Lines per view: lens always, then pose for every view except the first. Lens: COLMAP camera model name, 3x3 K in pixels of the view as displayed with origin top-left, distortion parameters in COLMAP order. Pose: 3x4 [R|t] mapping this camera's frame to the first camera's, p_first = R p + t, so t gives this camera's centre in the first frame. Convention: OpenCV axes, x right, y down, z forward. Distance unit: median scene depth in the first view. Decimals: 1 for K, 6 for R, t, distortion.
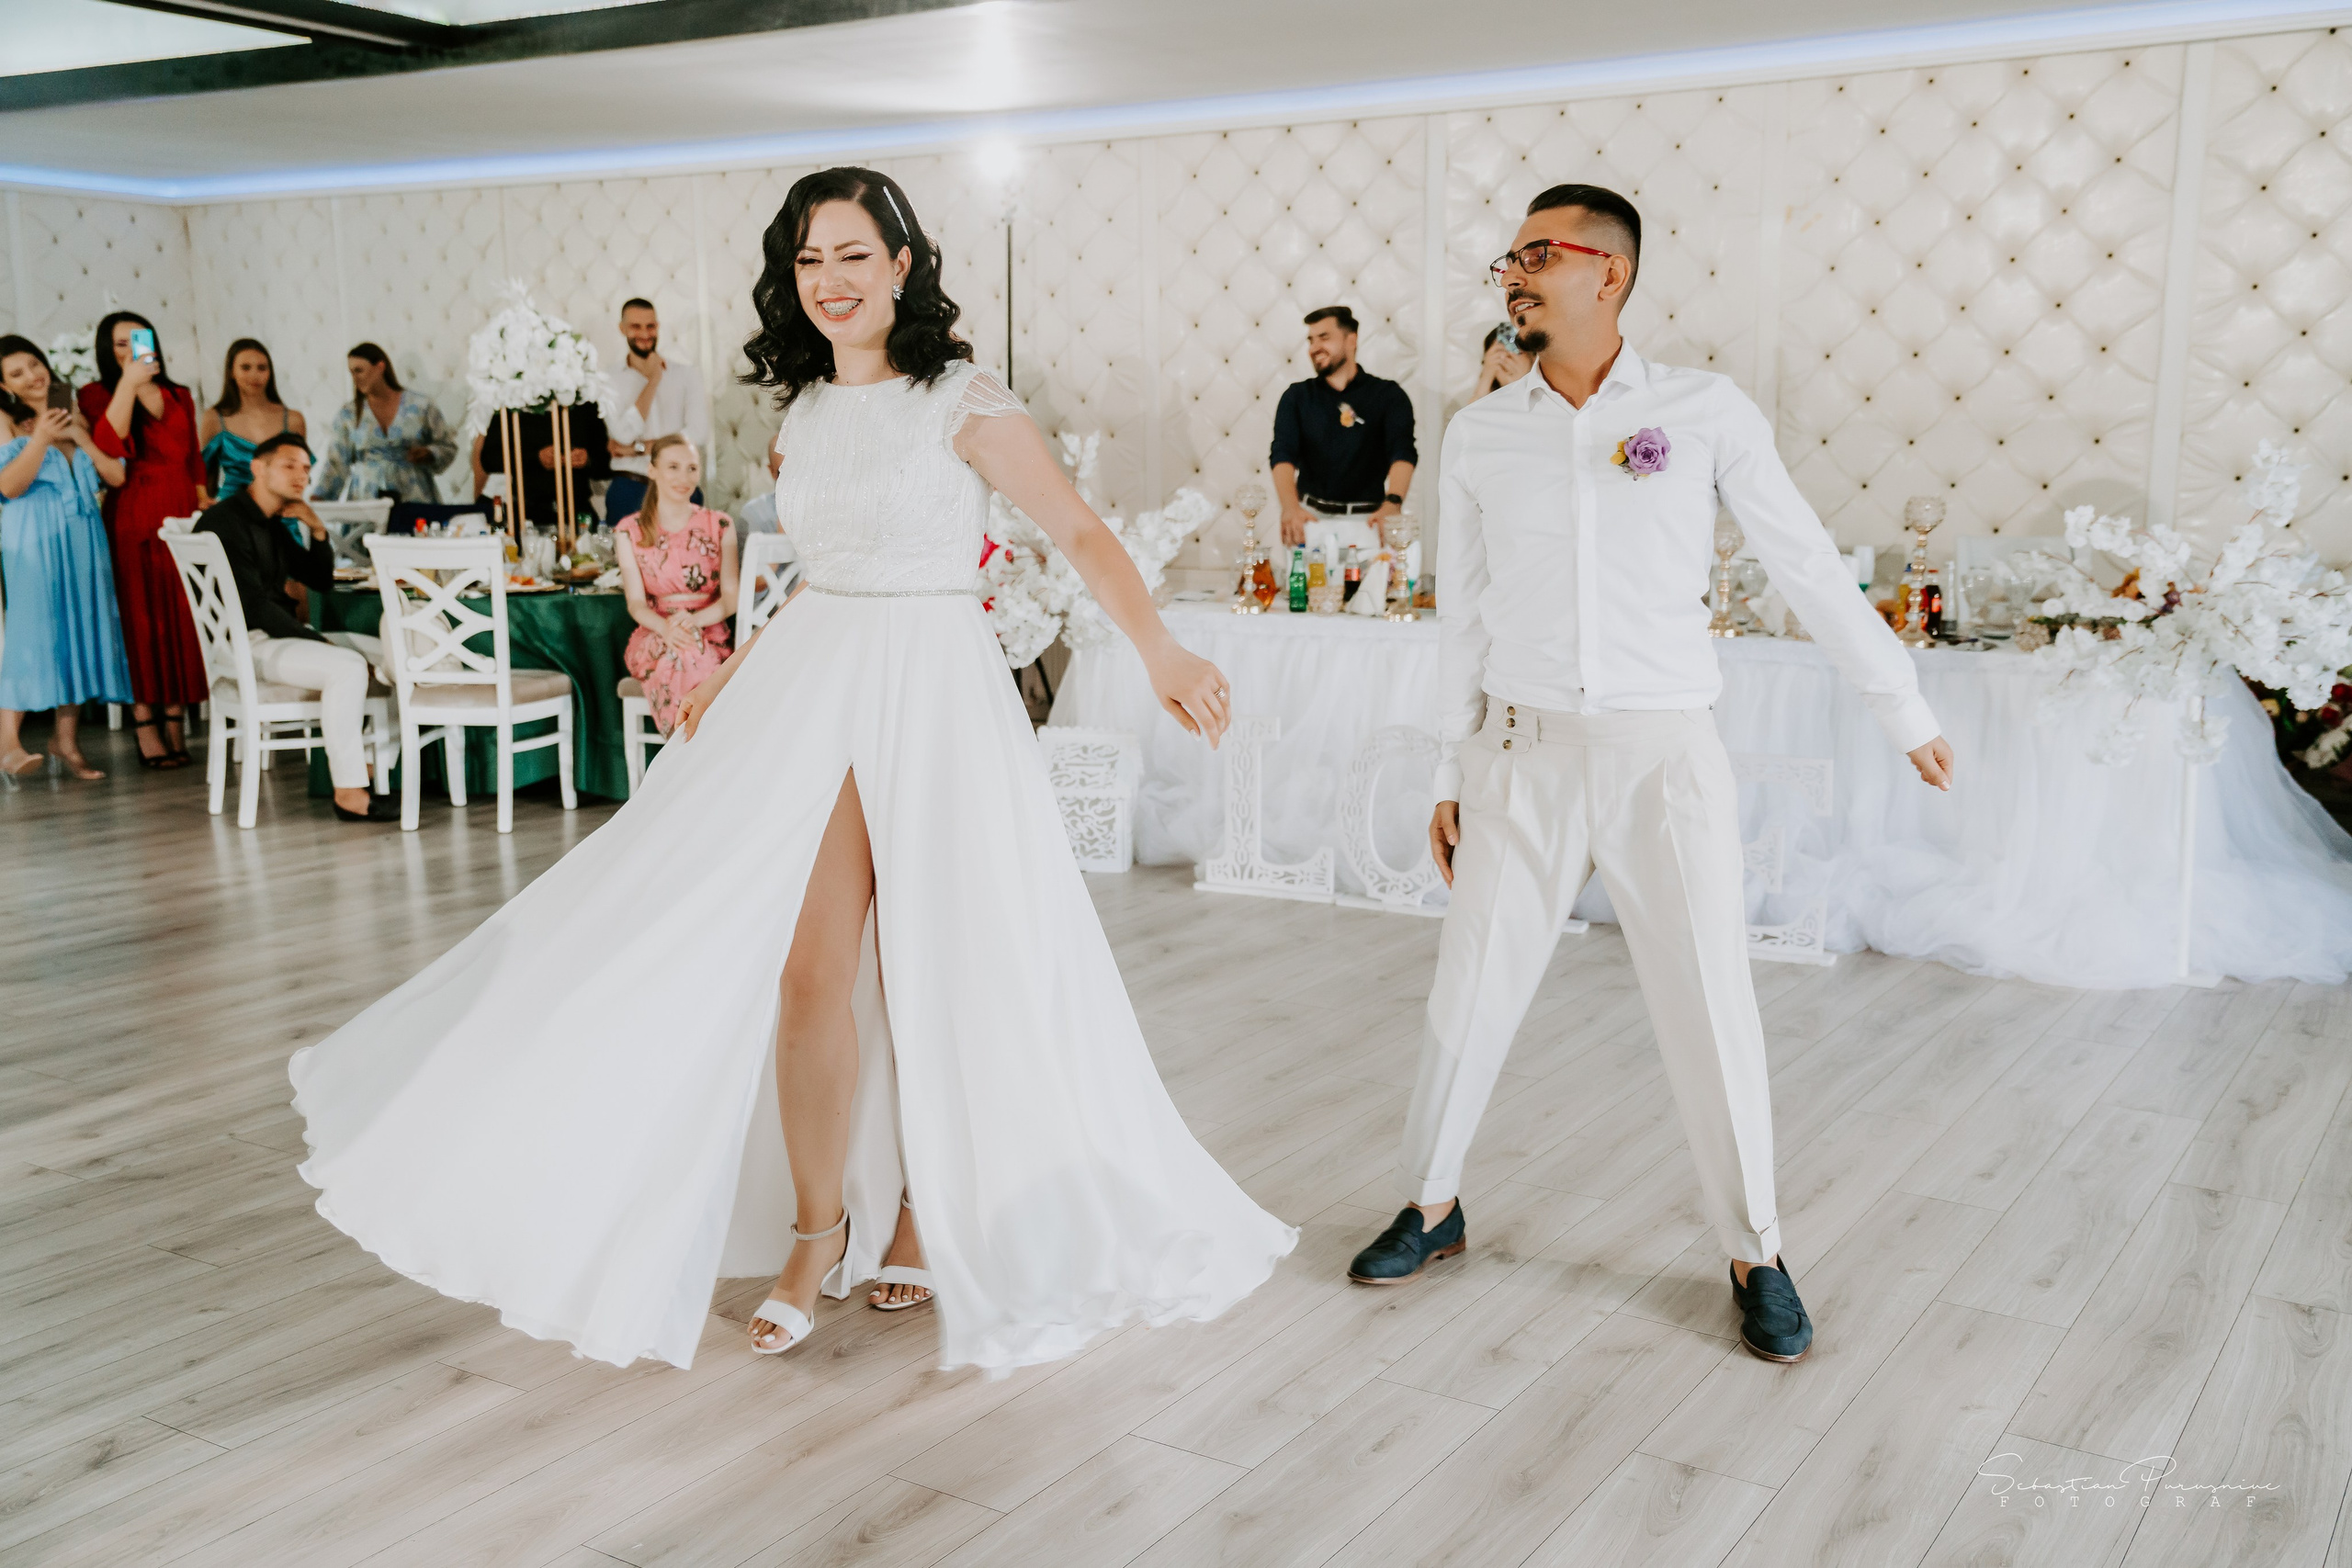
lens RADIAL K [[2189.2, 0, 1177.6], [0, 2189.2, 790.6], [0, 0, 1]] dist [0.042391, 0.082386]
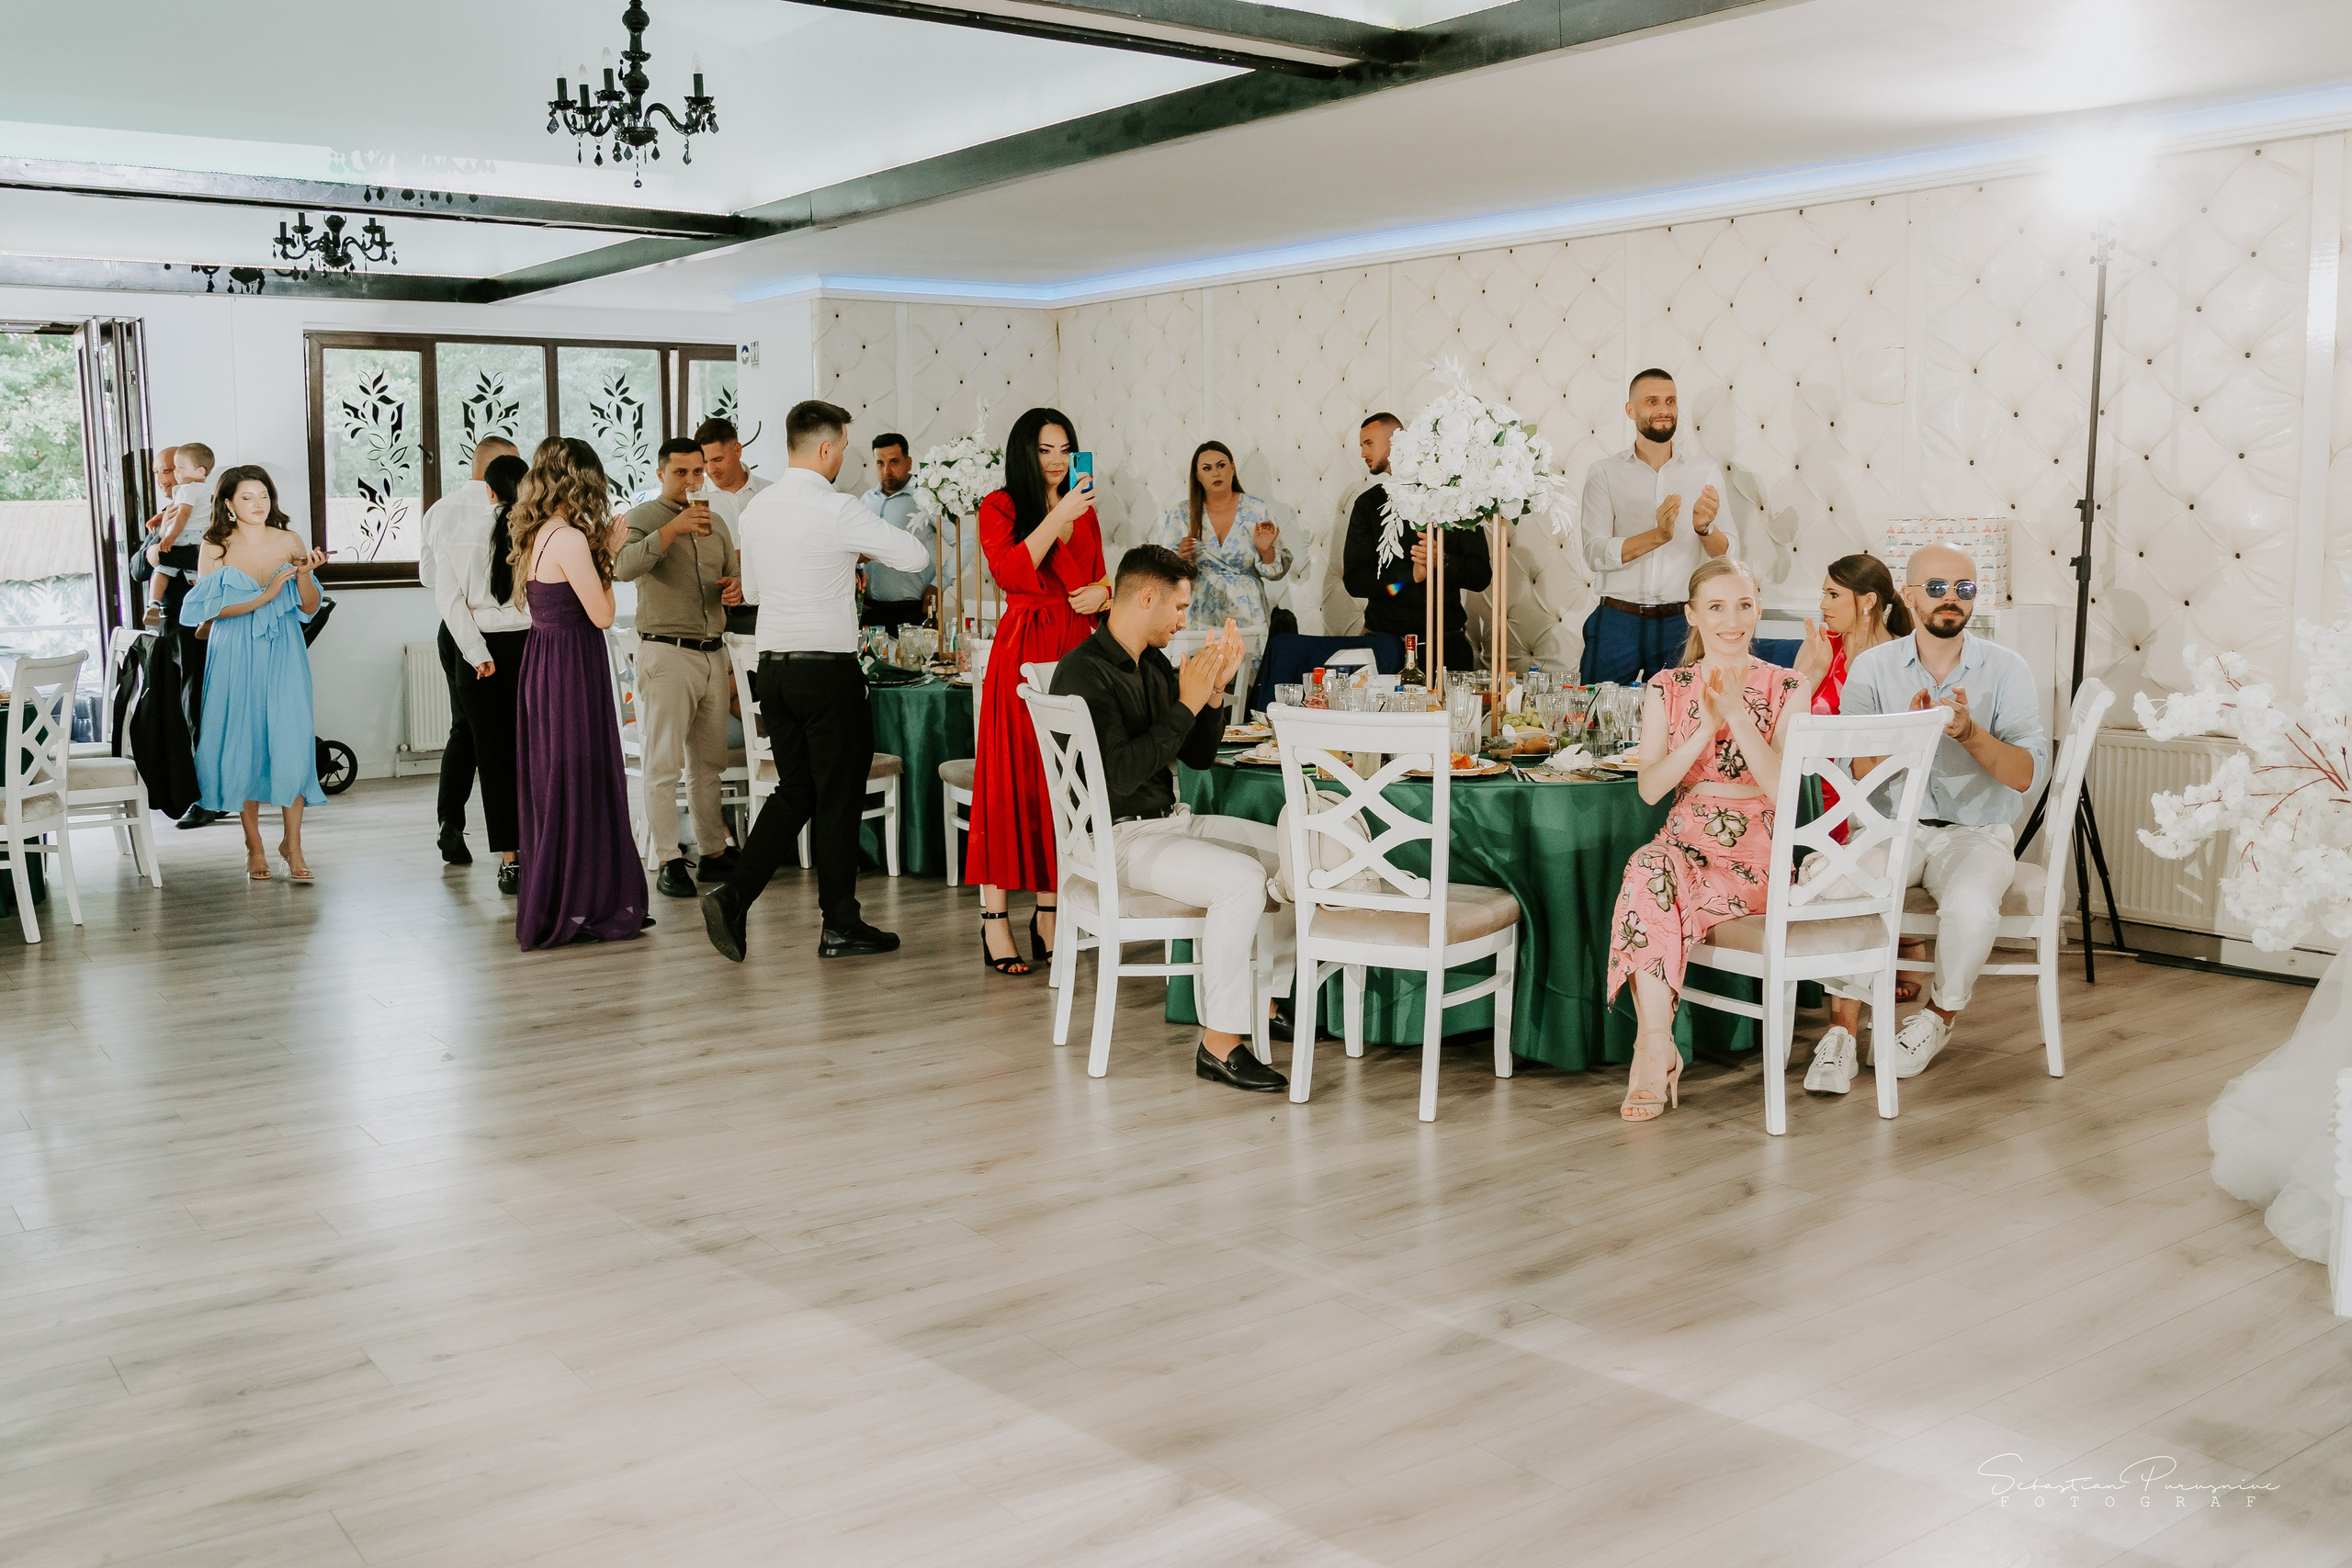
lens RADIAL K [[2036.2, 0, 1114.7], [0, 2036.2, 787.0], [0, 0, 1]] dist [-0.120925, 0.129580]
pose [[0.930592, 0.041031, -0.363750, -0.168947], [-0.051757, 0.998464, -0.019787, -0.071943], [0.362379, 0.037240, 0.931286, 0.354934]]
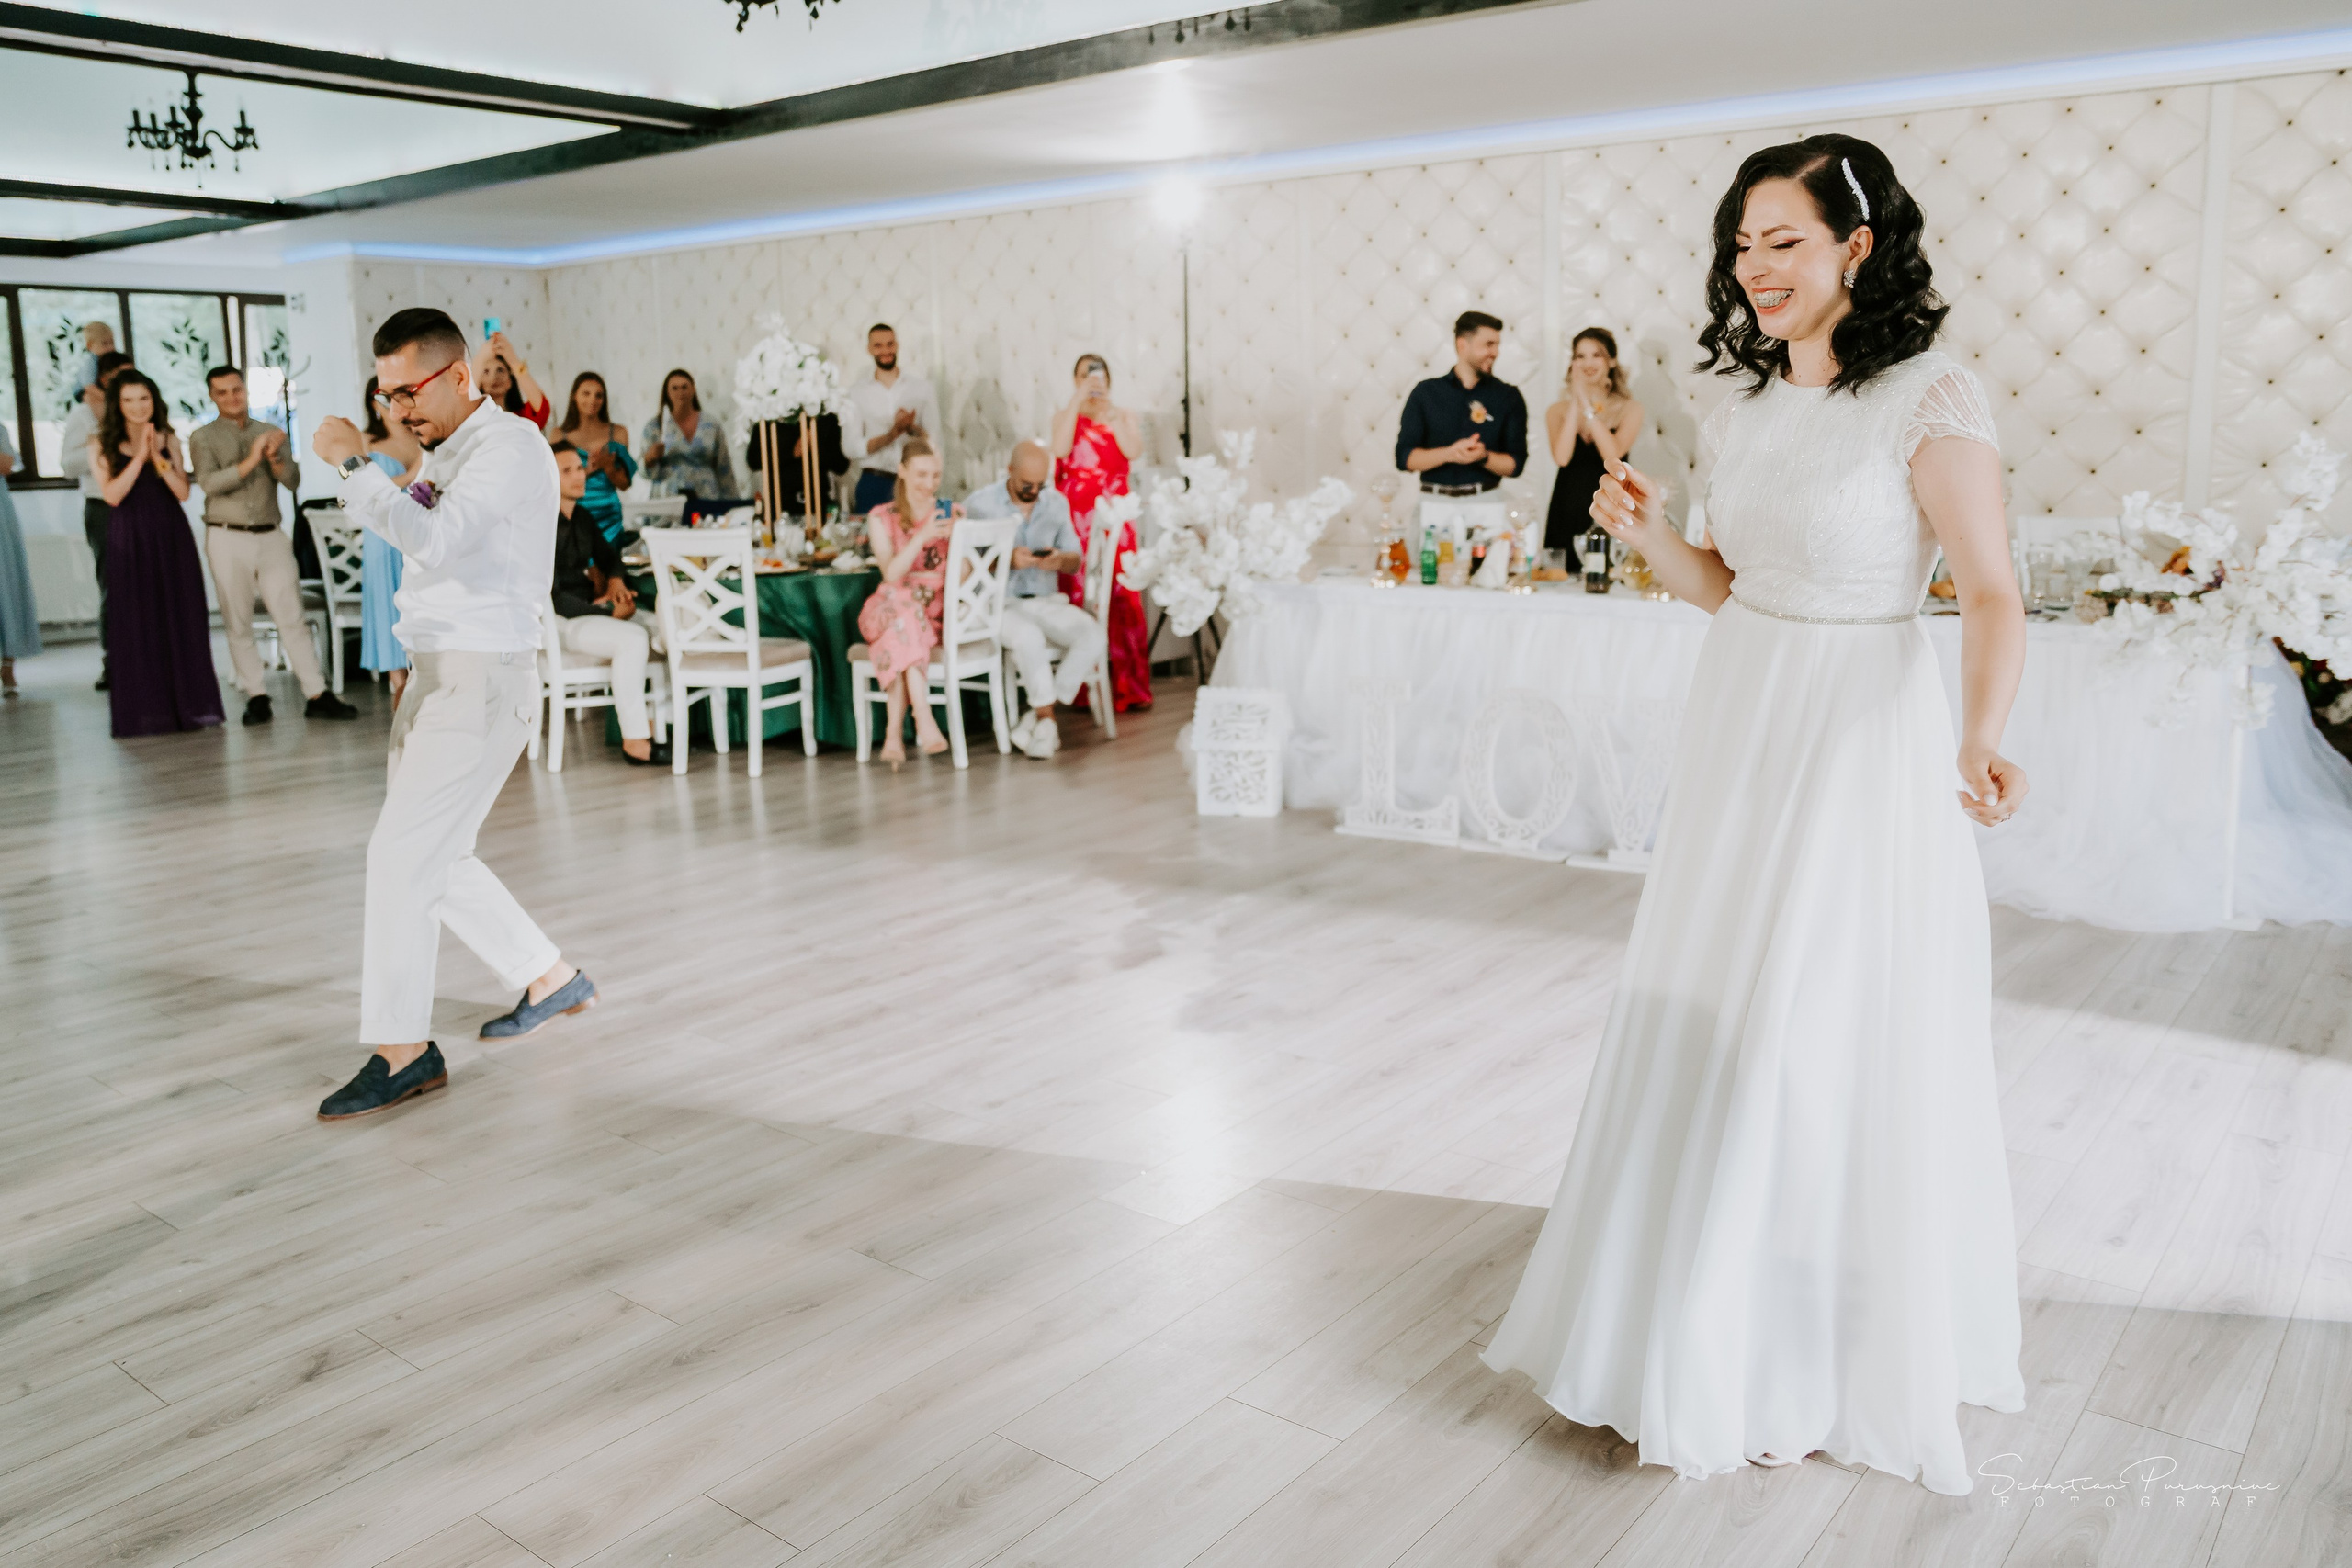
lens RADIAL K [[1777.6, 0, 1186.8], [0, 1777.6, 733.4], [0, 0, 1]] dist [-0.090531, 0.067955]
pose [[0.995586, -0.000001, -0.093858, 0.015773], [0.000768, 0.999967, 0.008137, -0.012049], [0.093855, -0.008173, 0.995552, 0.073790]]
